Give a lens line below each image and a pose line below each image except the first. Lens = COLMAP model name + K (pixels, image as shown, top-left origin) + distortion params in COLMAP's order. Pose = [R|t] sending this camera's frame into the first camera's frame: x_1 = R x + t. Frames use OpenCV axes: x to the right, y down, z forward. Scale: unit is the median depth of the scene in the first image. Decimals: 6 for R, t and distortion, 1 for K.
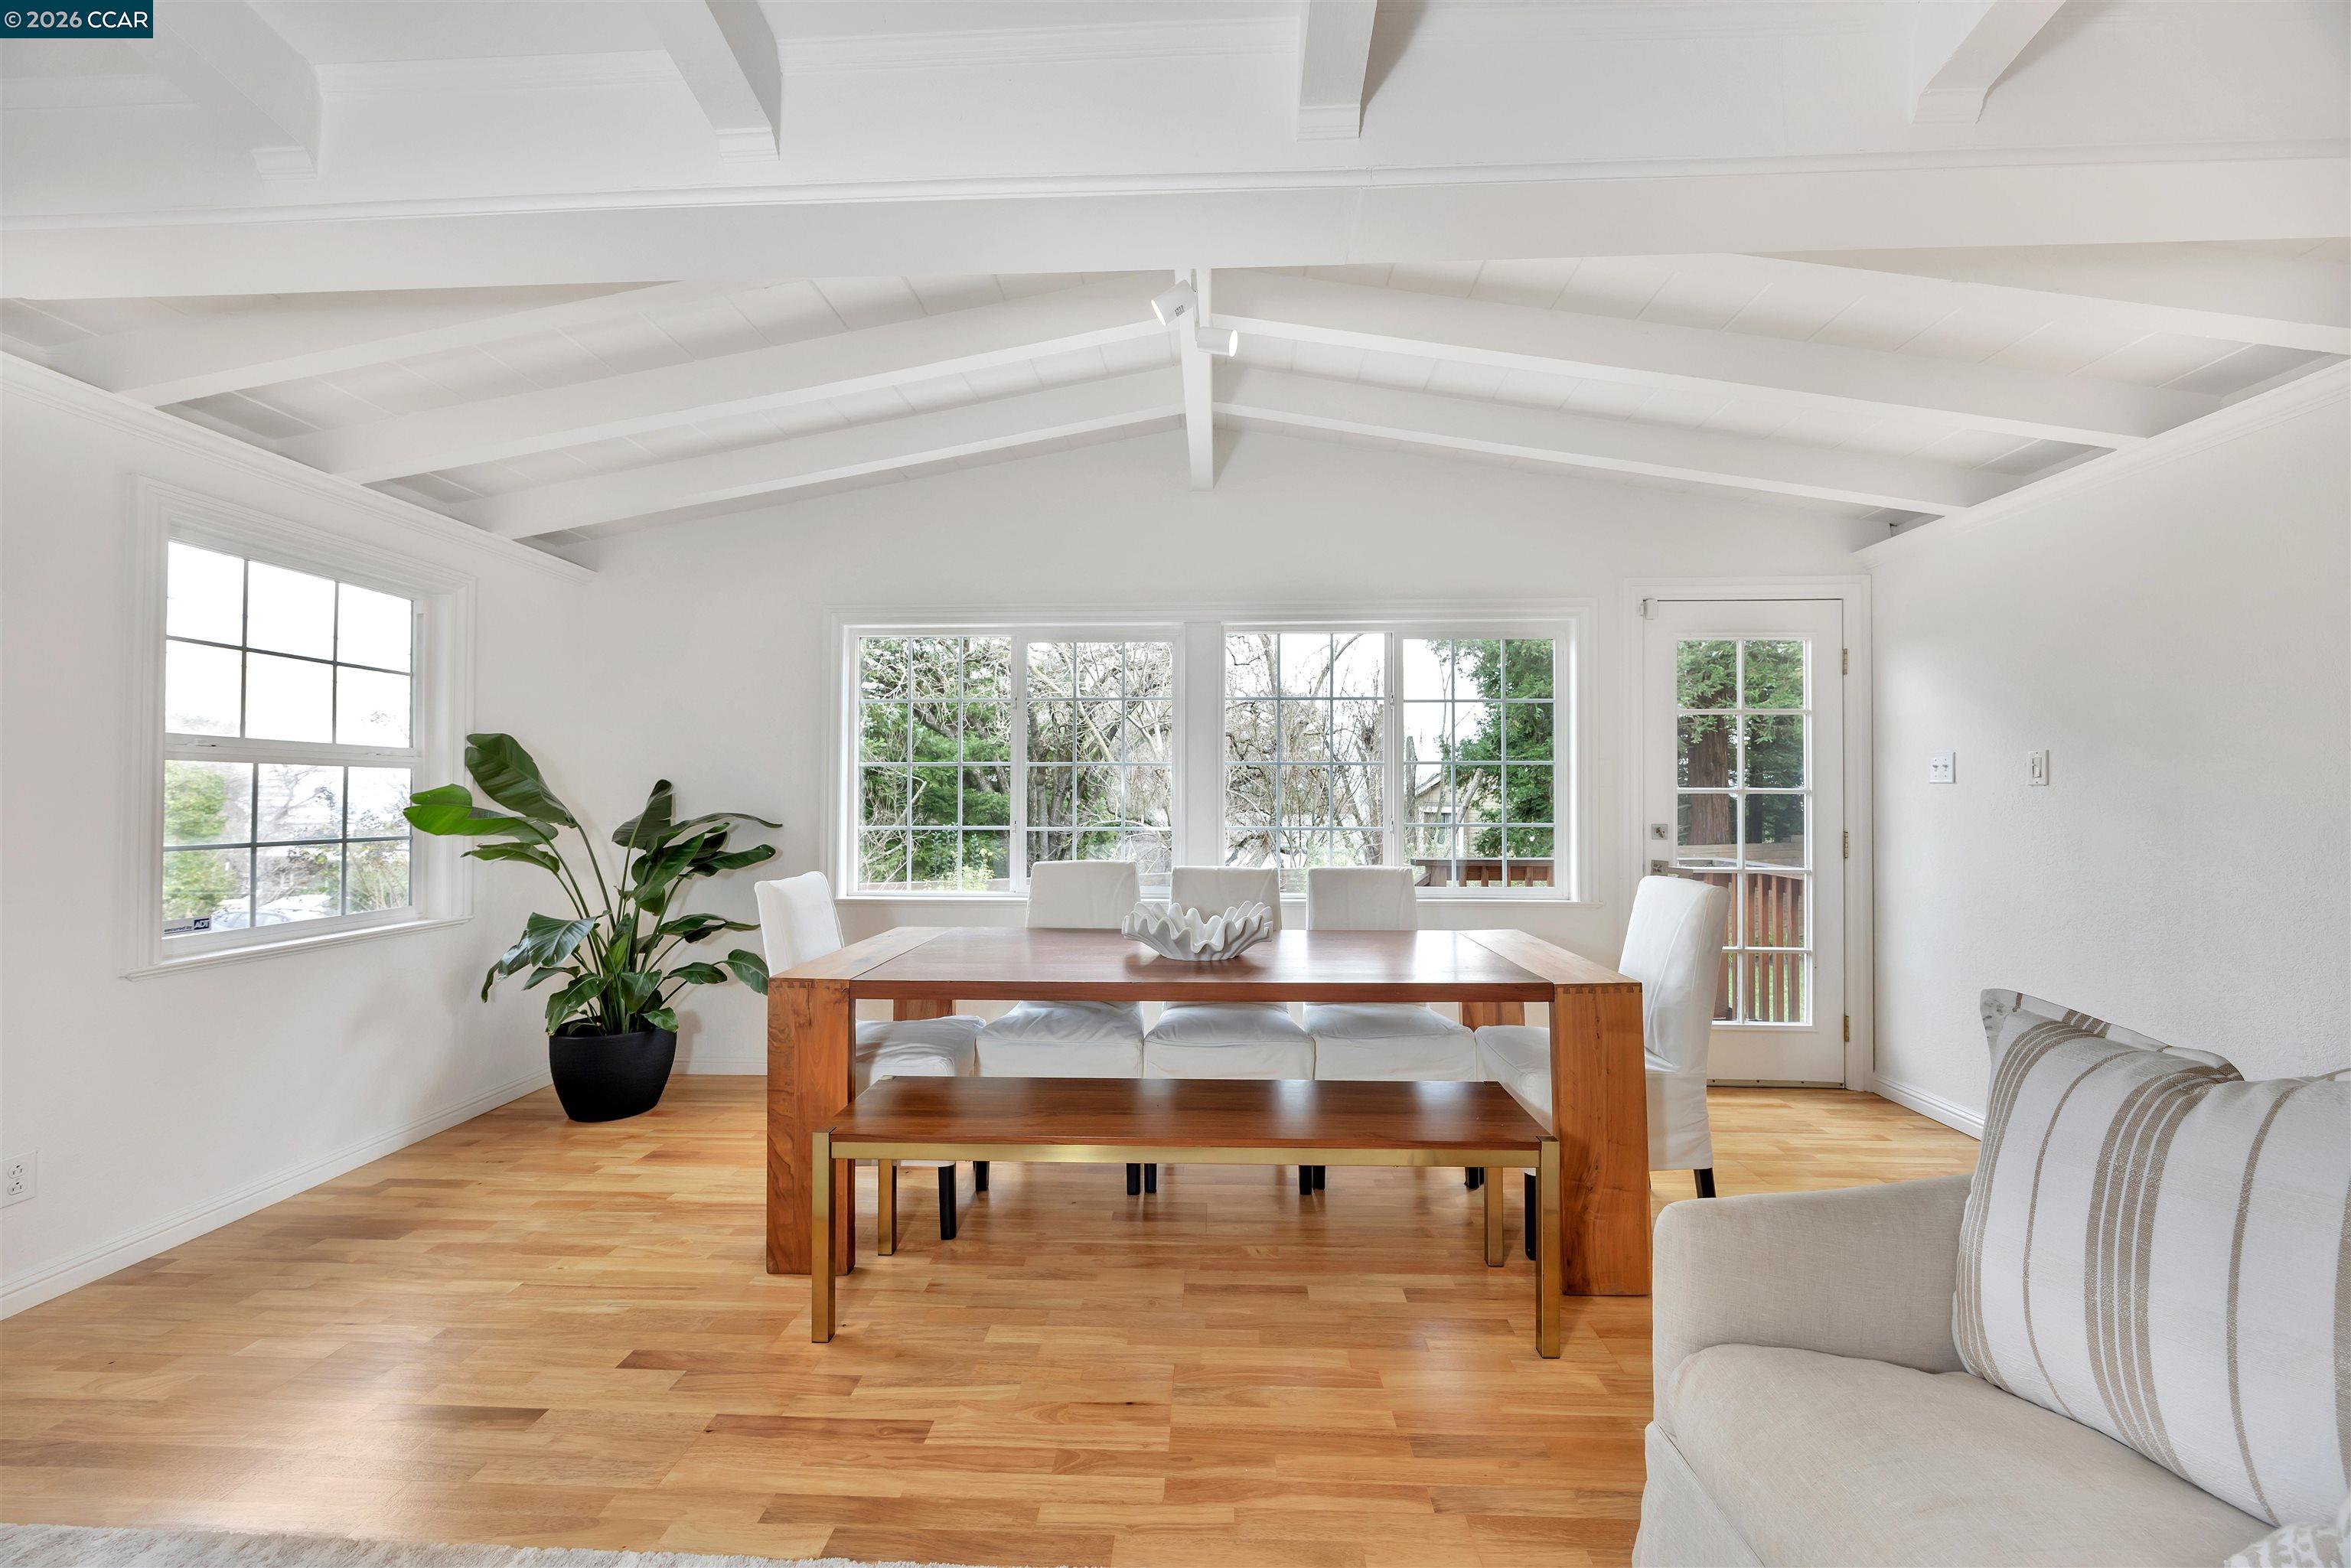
lens RADIAL K [[891.8, 0, 1186.3], [0, 891.8, 785.9], [0, 0, 1]] dist [0.003682, 0.000415]
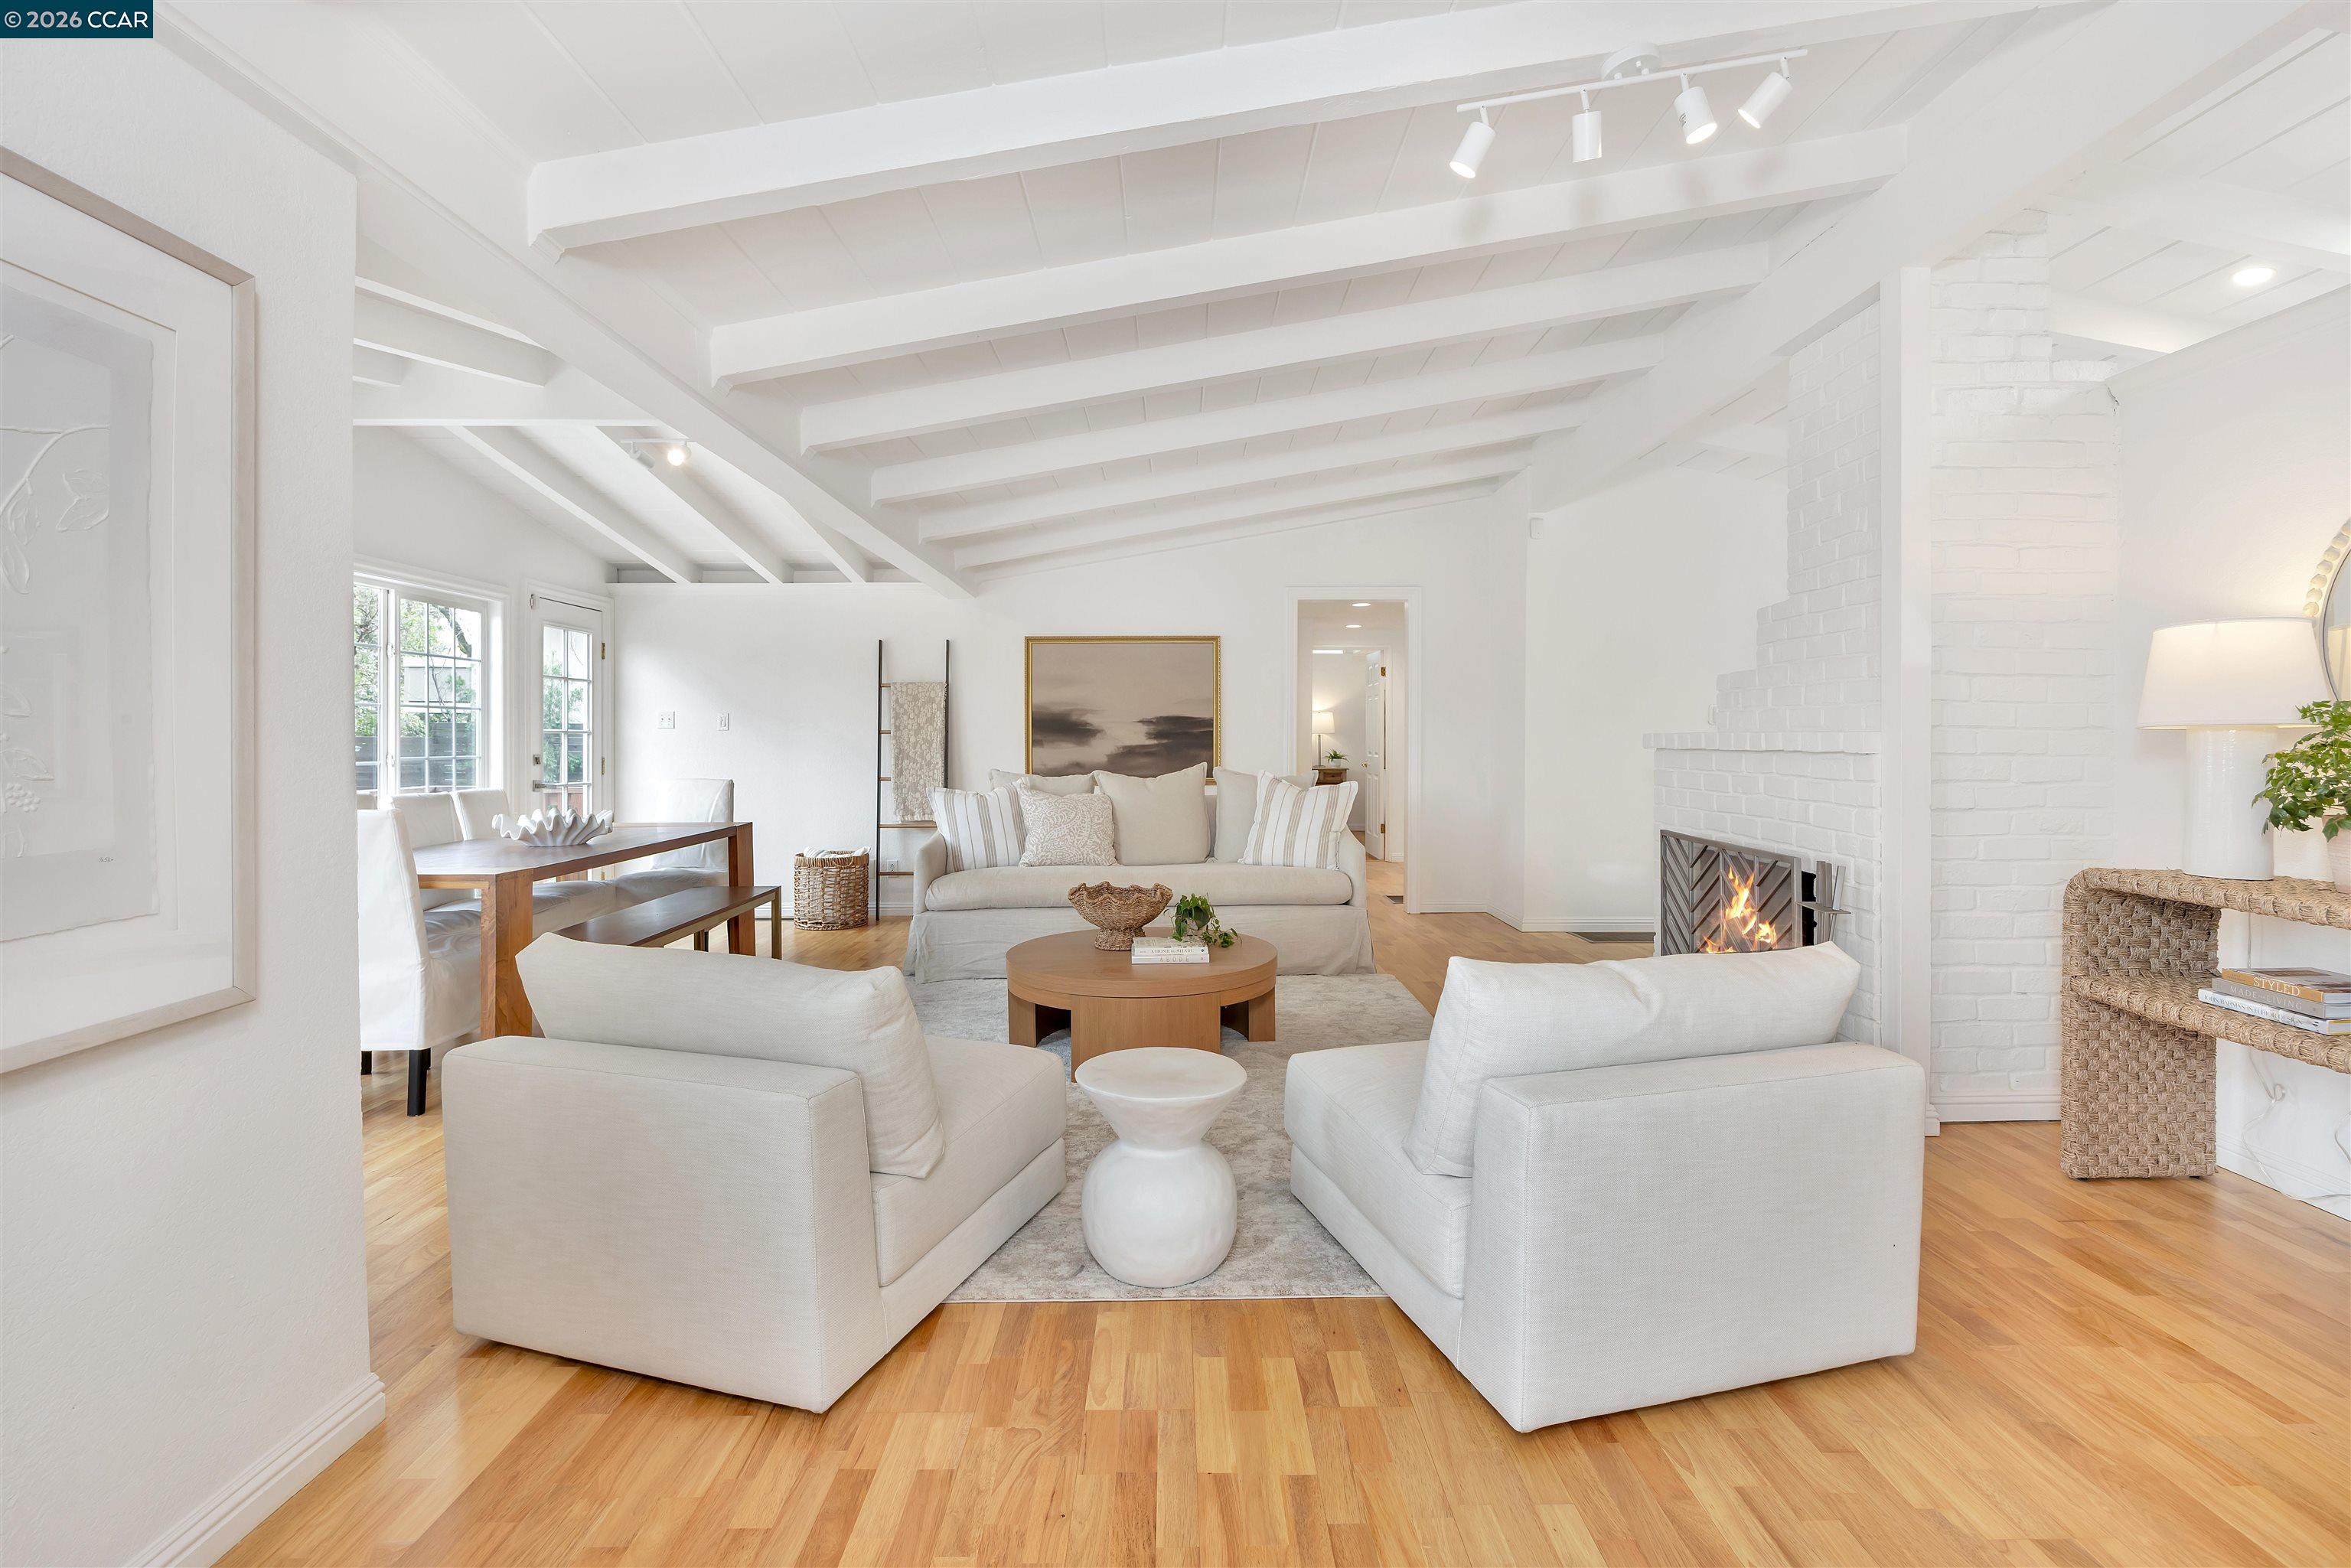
lens RADIAL K [[1102.3, 0, 1182.7], [0, 1102.3, 765.1], [0, 0, 1]] dist [-0.001590, 0.000020]
pose [[-0.048205, -0.024185, 0.998545, -1.714123], [-0.010167, 0.999667, 0.023721, 0.009933], [-0.998786, -0.009008, -0.048435, 0.080130]]
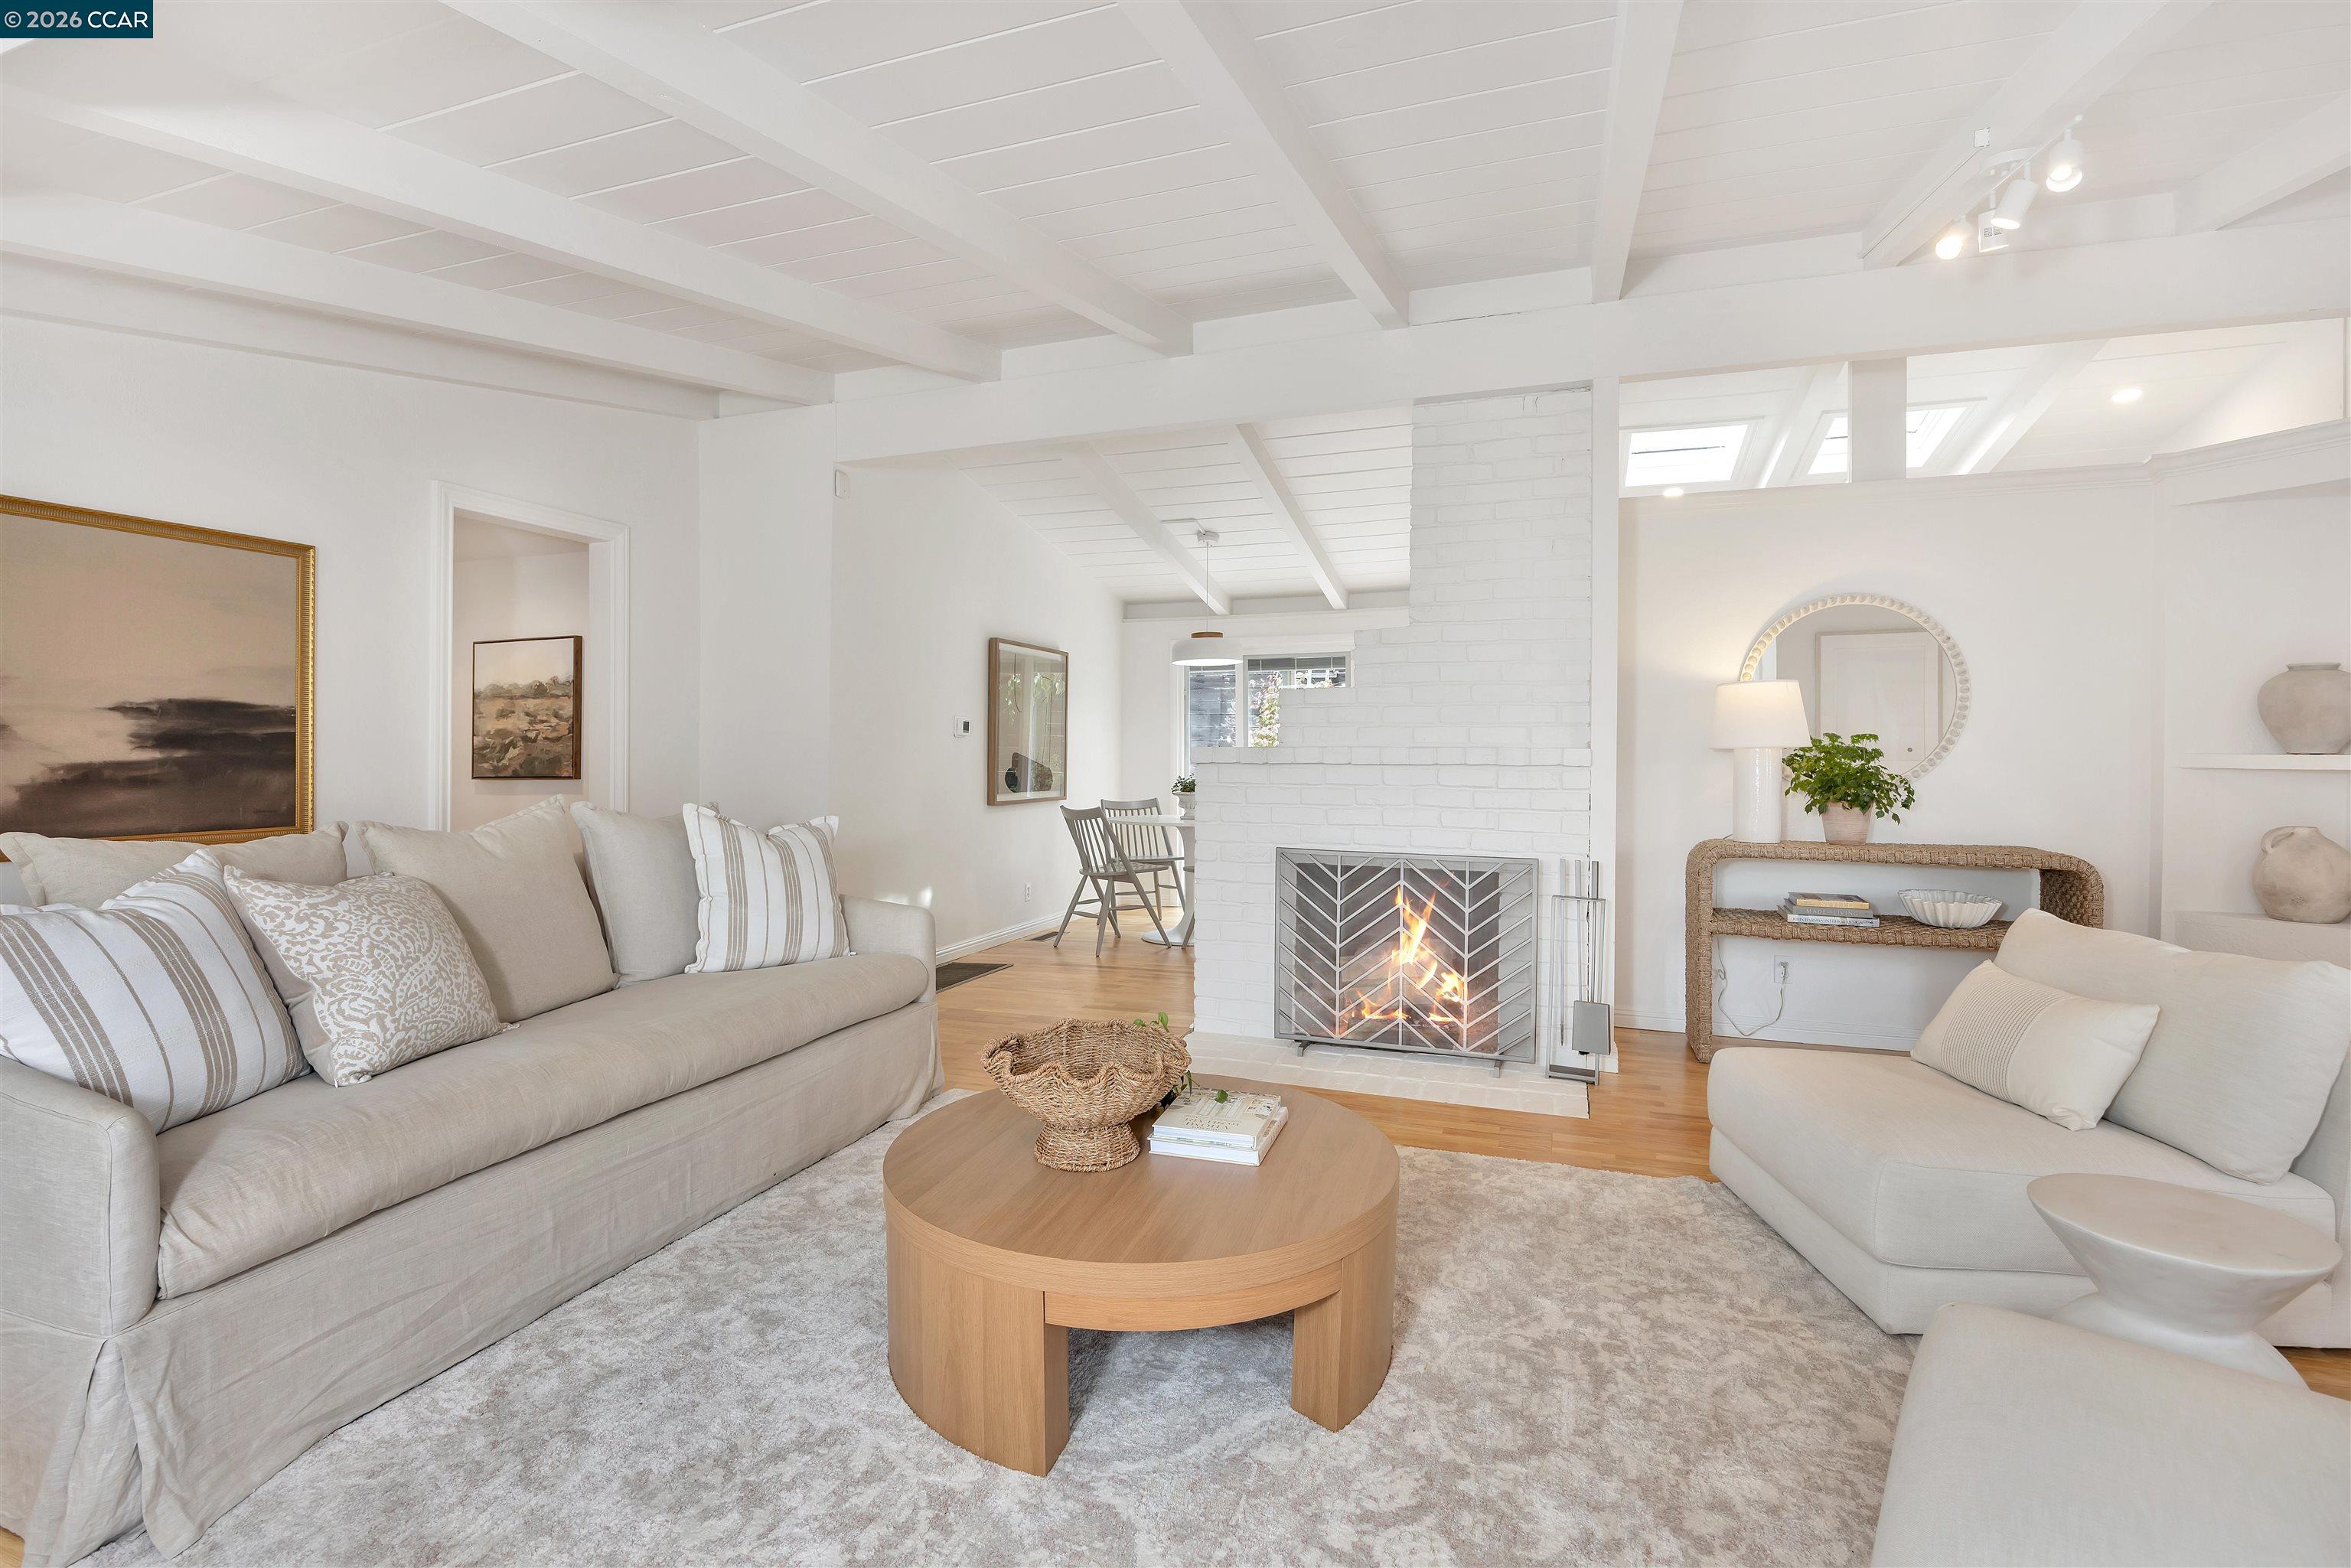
lens RADIAL K [[1102.3, 0, 1164.4], [0, 1102.3, 765.6], [0, 0, 1]] dist [-0.001590, 0.000020]
pose [[-0.952456, -0.006348, 0.304609, -0.471651], [-0.006622, 0.999978, 0.000136, 0.021600], [-0.304603, -0.001888, -0.952478, 0.820405]]
